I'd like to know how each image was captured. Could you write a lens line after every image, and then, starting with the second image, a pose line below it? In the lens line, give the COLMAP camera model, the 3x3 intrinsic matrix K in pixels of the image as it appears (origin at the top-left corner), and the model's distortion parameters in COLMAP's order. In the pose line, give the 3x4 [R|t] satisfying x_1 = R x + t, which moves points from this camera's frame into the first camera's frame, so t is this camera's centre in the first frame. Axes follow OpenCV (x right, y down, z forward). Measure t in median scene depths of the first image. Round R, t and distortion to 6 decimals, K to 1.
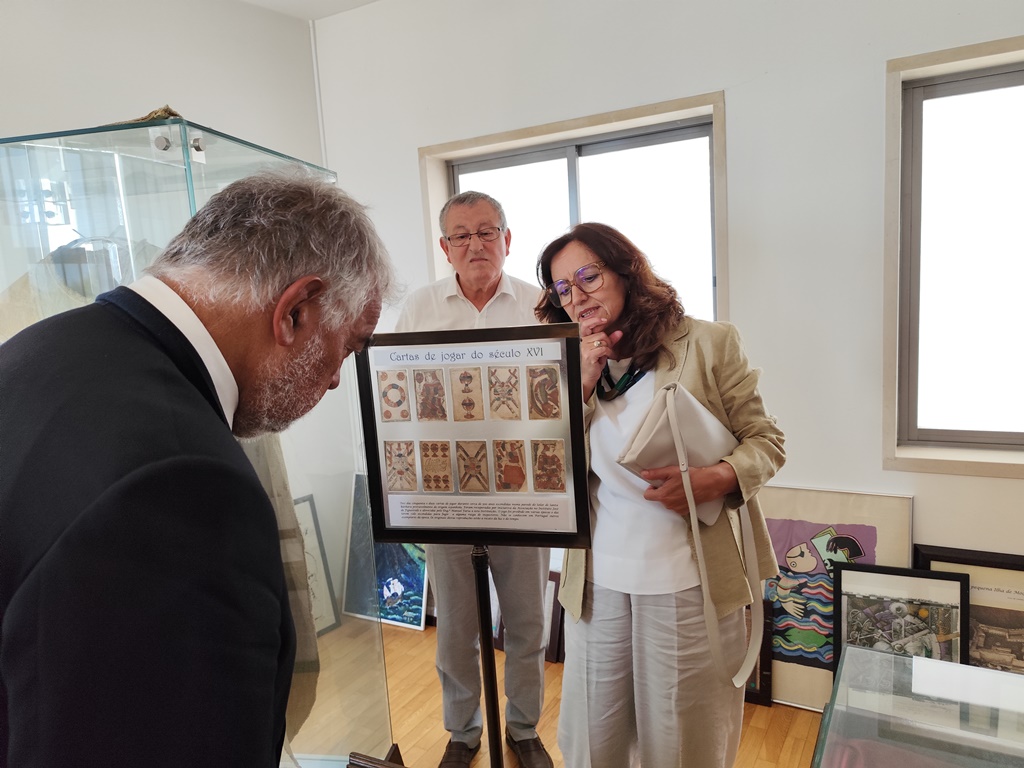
lens RADIAL K [[686.5, 0, 514.5], [0, 686.5, 384.8], [0, 0, 1]] dist [-0.025237, -0.002230]
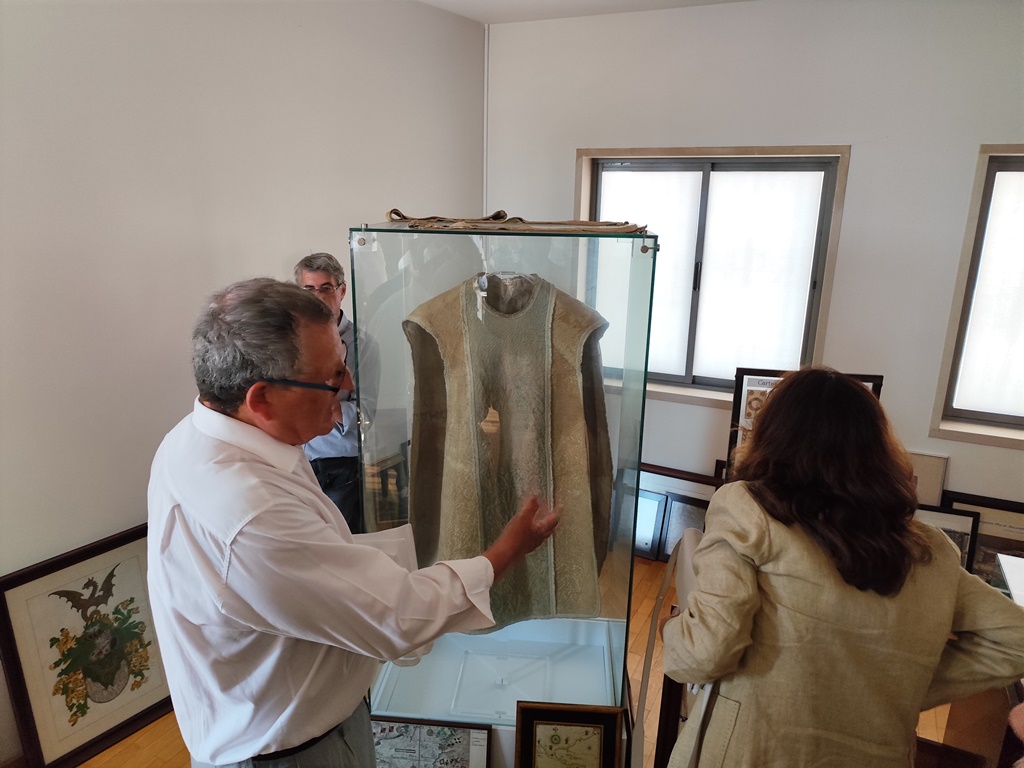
lens RADIAL K [[686.5, 0, 510.8], [0, 686.5, 384.1], [0, 0, 1]] dist [-0.025237, -0.002230]
pose [[0.995459, 0.054397, 0.078114, -0.931653], [-0.063349, 0.991095, 0.117120, -0.198538], [-0.071047, -0.121537, 0.990041, -0.663658]]
